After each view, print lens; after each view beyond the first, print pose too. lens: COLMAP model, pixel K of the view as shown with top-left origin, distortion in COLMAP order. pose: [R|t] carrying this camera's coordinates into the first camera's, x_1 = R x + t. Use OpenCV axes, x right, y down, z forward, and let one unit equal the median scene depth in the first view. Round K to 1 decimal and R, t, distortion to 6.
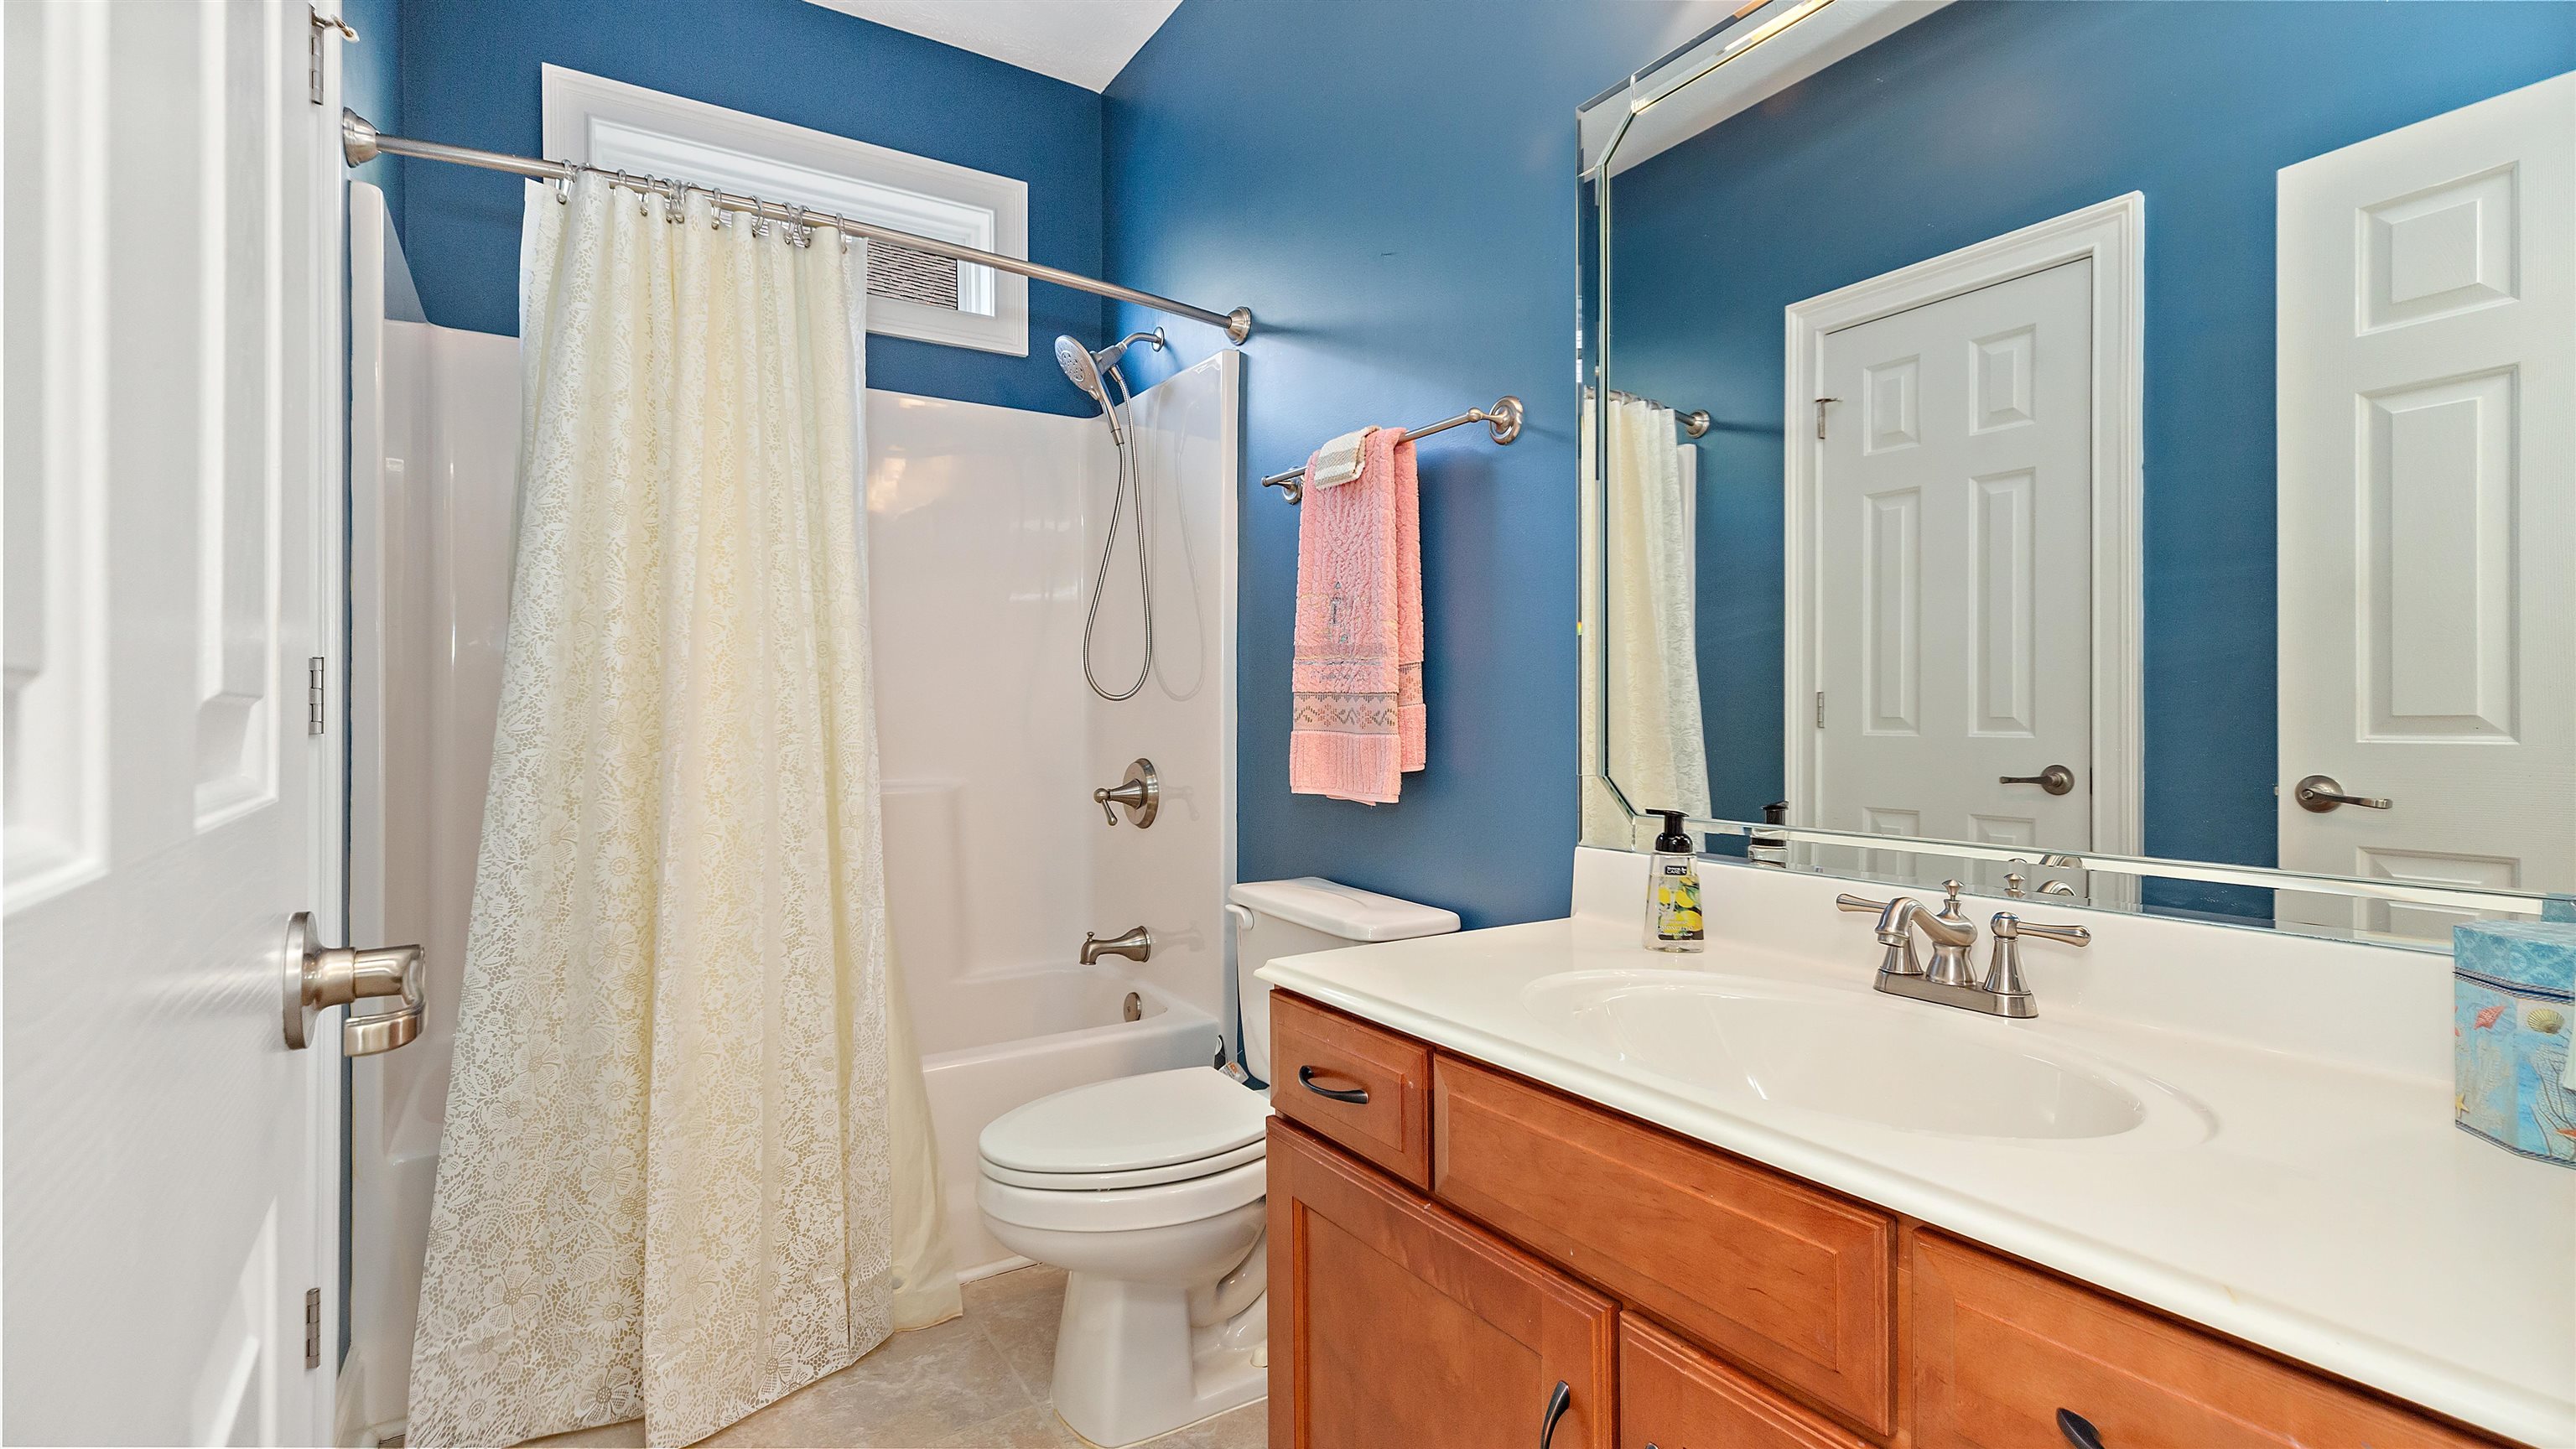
lens RADIAL K [[1158.8, 0, 1290.0], [0, 1158.8, 709.0], [0, 0, 1]] dist [0.001846, 0.000674]
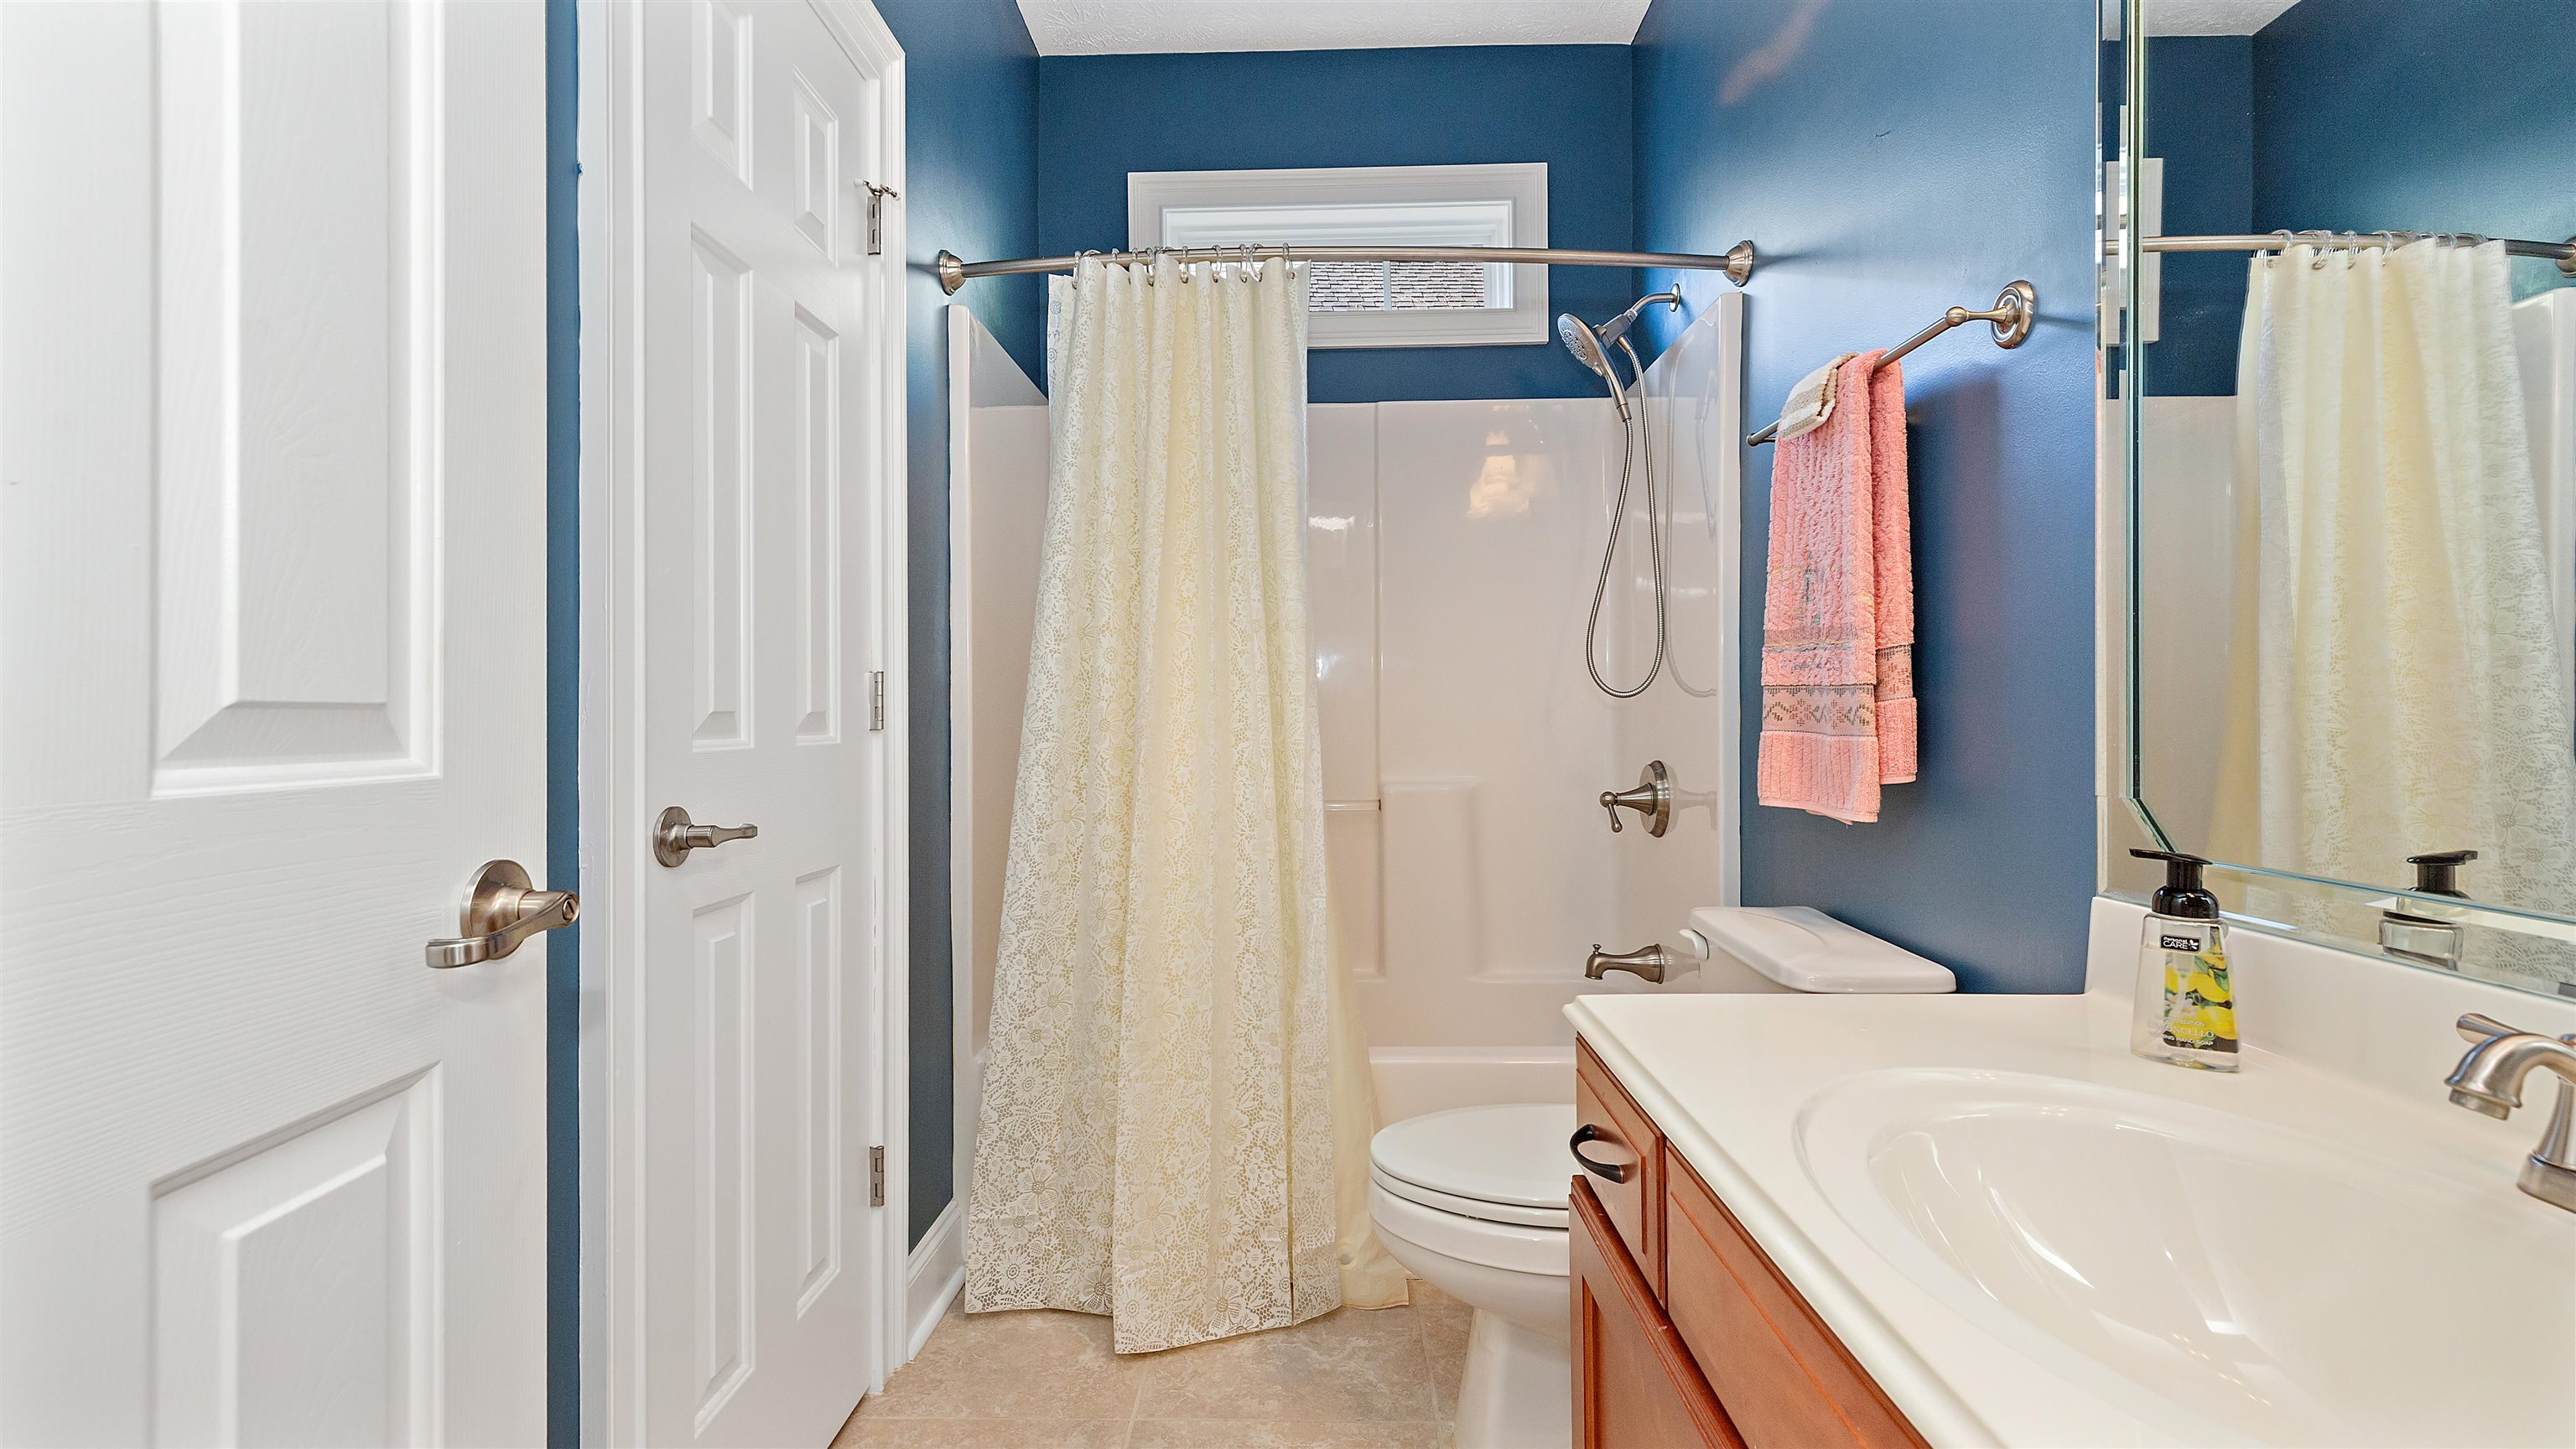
lens RADIAL K [[1158.1, 0, 1288.1], [0, 1158.1, 712.7], [0, 0, 1]] dist [0.003293, 0.001067]
pose [[0.828028, -0.003200, -0.560678, 0.211492], [0.005743, 0.999980, 0.002774, 0.001129], [0.560658, -0.005517, 0.828029, 0.119265]]
